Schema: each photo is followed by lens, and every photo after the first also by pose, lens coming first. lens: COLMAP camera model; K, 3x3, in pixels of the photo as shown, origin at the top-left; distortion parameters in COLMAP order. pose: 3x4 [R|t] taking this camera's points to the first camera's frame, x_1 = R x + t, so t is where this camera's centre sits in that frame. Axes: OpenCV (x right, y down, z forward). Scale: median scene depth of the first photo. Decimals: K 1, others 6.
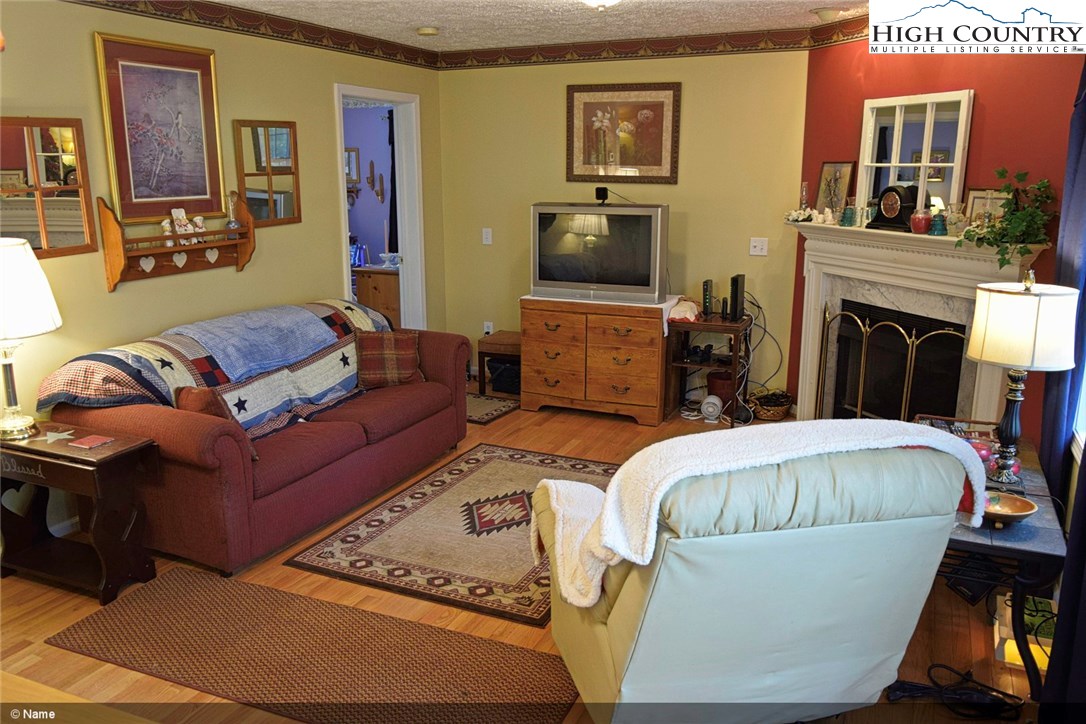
lens RADIAL K [[844.1, 0, 537.3], [0, 844.1, 361.8], [0, 0, 1]] dist [-0.022100, 0.011583]
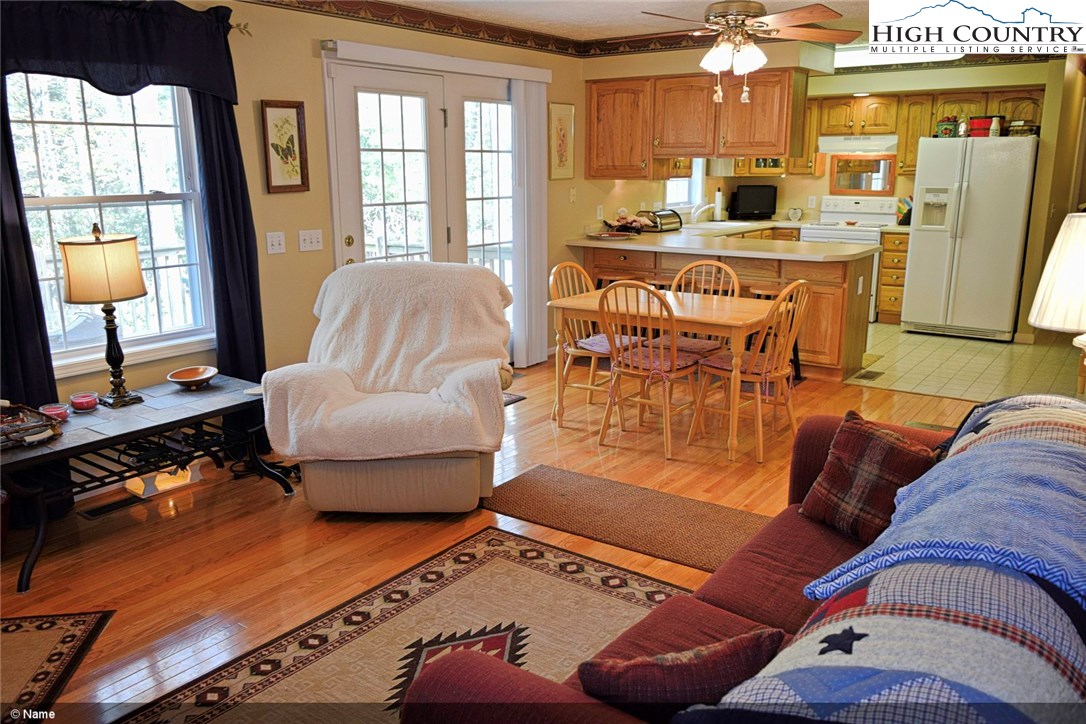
lens RADIAL K [[844.1, 0, 539.2], [0, 844.1, 369.9], [0, 0, 1]] dist [-0.022100, 0.011583]
pose [[-0.979939, -0.038785, 0.195488, -0.165700], [0.054025, 0.892461, 0.447879, -0.236964], [-0.191836, 0.449455, -0.872461, 1.114667]]
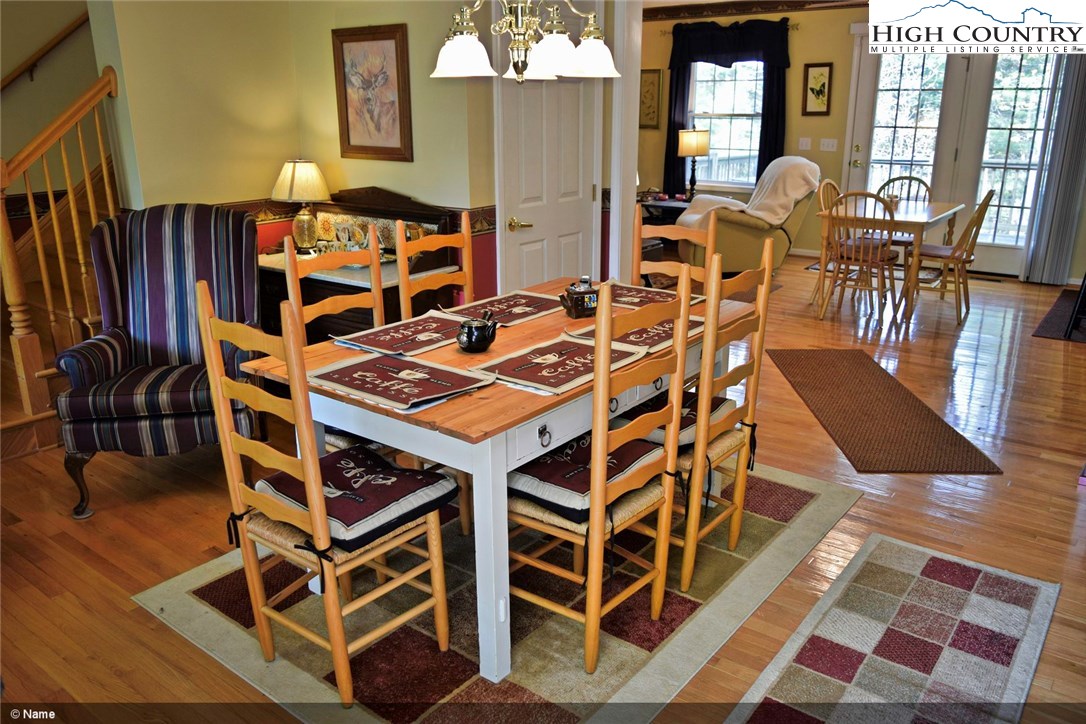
lens RADIAL K [[844.1, 0, 543.0], [0, 844.1, 366.3], [0, 0, 1]] dist [-0.022100, 0.011583]
pose [[0.224815, -0.292839, 0.929356, -1.403616], [0.229707, 0.942818, 0.241514, -0.078887], [-0.946939, 0.159184, 0.279227, 0.439885]]
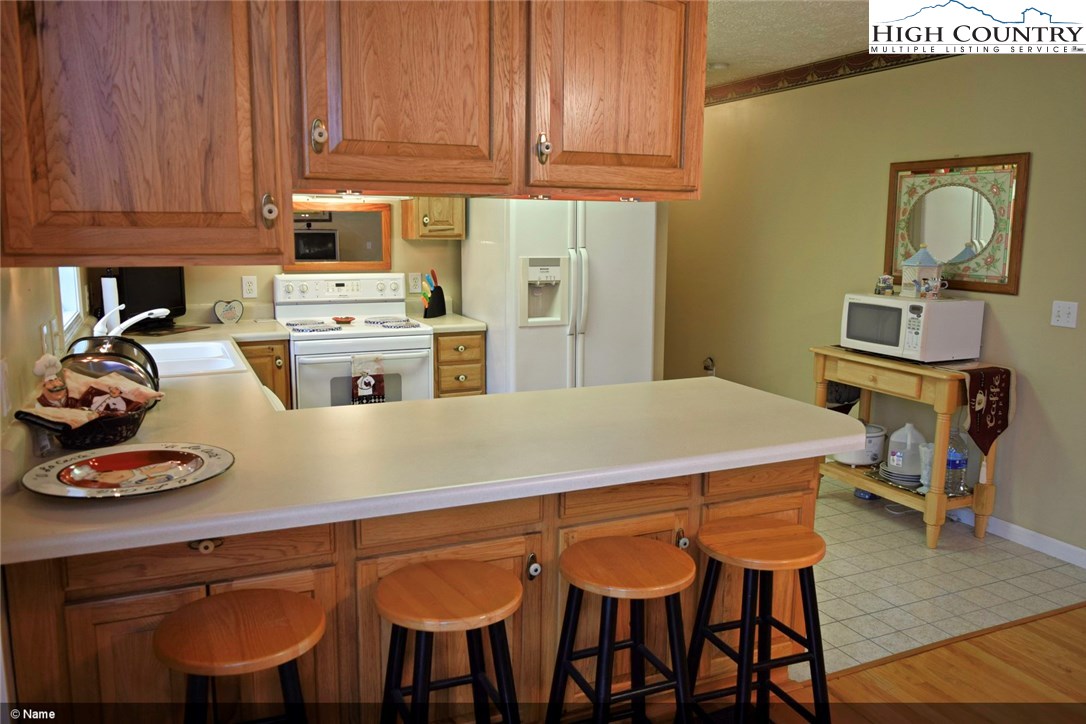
lens RADIAL K [[844.1, 0, 542.0], [0, 844.1, 359.9], [0, 0, 1]] dist [-0.022100, 0.011583]
pose [[-0.654949, 0.119153, -0.746220, 0.128059], [-0.177952, 0.935401, 0.305547, -0.011106], [0.734421, 0.332909, -0.591436, 0.175397]]
